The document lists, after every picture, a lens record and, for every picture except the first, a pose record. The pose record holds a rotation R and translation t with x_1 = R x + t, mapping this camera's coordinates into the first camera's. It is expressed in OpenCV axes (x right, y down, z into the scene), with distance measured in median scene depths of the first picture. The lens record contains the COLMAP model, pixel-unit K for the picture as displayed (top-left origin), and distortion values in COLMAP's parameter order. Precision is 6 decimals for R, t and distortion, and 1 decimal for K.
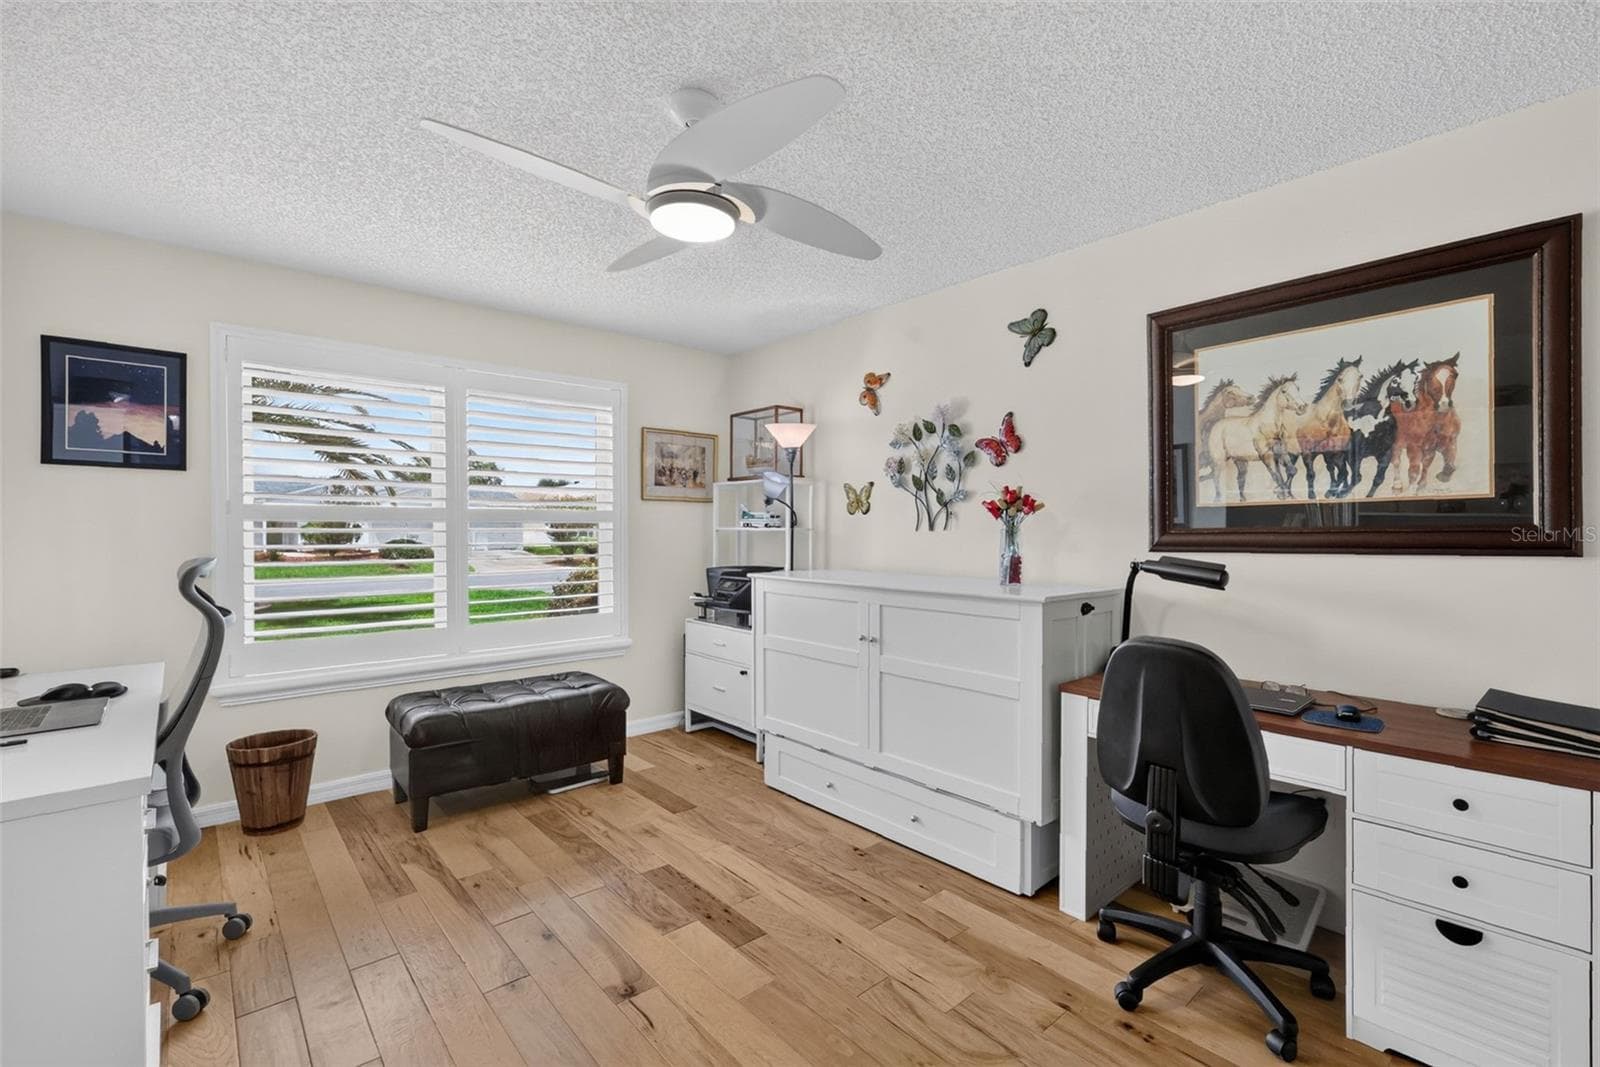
lens RADIAL K [[700.6, 0, 795.2], [0, 700.6, 527.2], [0, 0, 1]] dist [-0.000779, 0.000110]
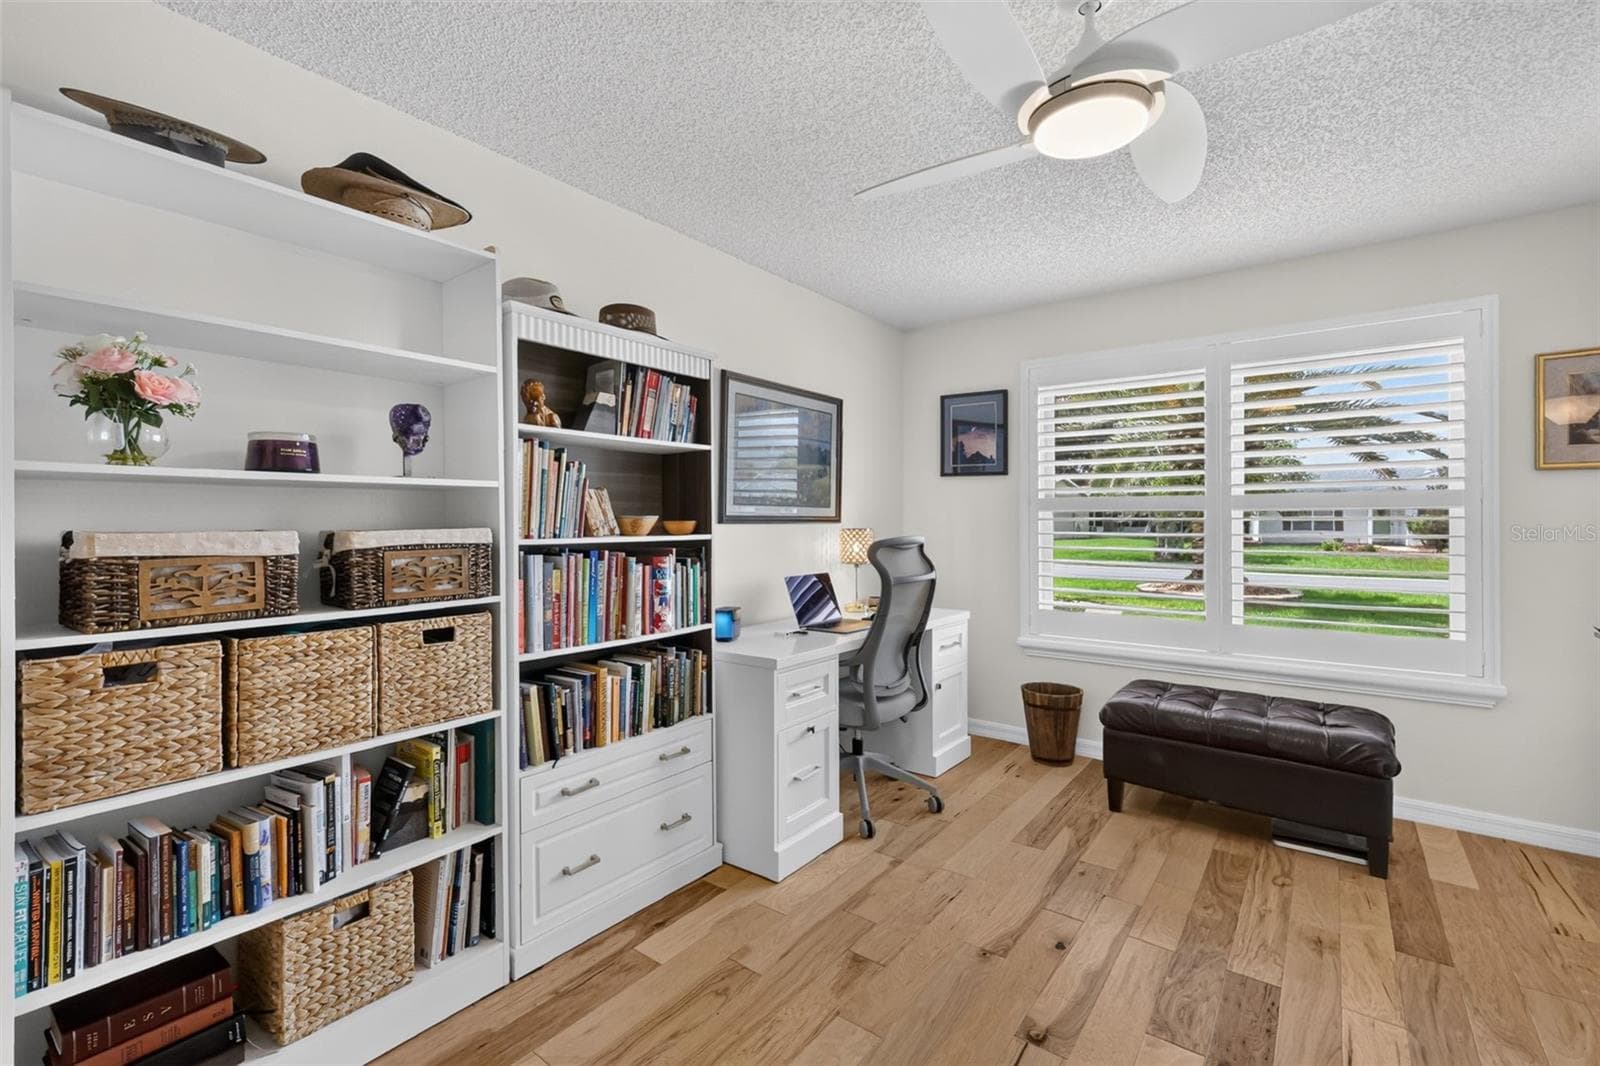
lens RADIAL K [[695.3, 0, 808.4], [0, 695.3, 521.9], [0, 0, 1]] dist [0.003816, -0.000107]
pose [[0.218078, 0.003634, -0.975925, 0.355935], [0.005495, 0.999973, 0.004951, 0.000683], [0.975916, -0.006442, 0.218052, 0.333116]]
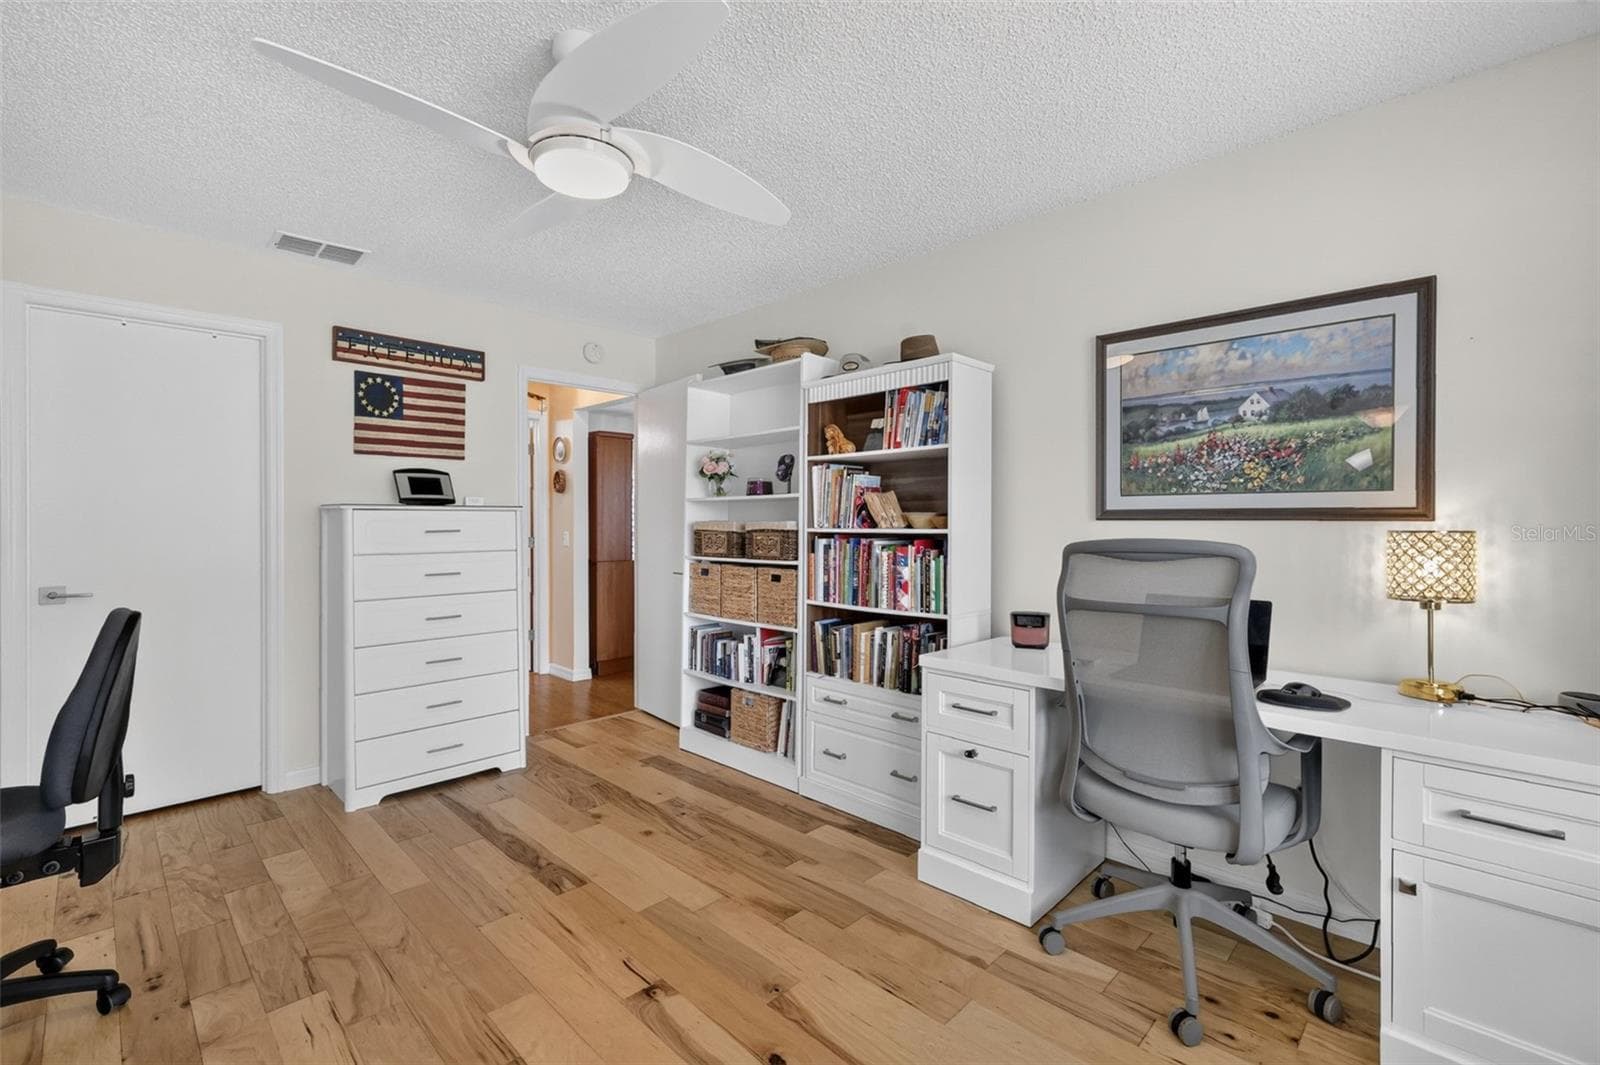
lens RADIAL K [[695.3, 0, 807.3], [0, 695.3, 533.8], [0, 0, 1]] dist [0.003816, -0.000107]
pose [[-0.995383, -0.002391, -0.095953, -0.226509], [-0.003132, 0.999966, 0.007575, 0.019021], [0.095932, 0.007840, -0.995357, 1.244076]]
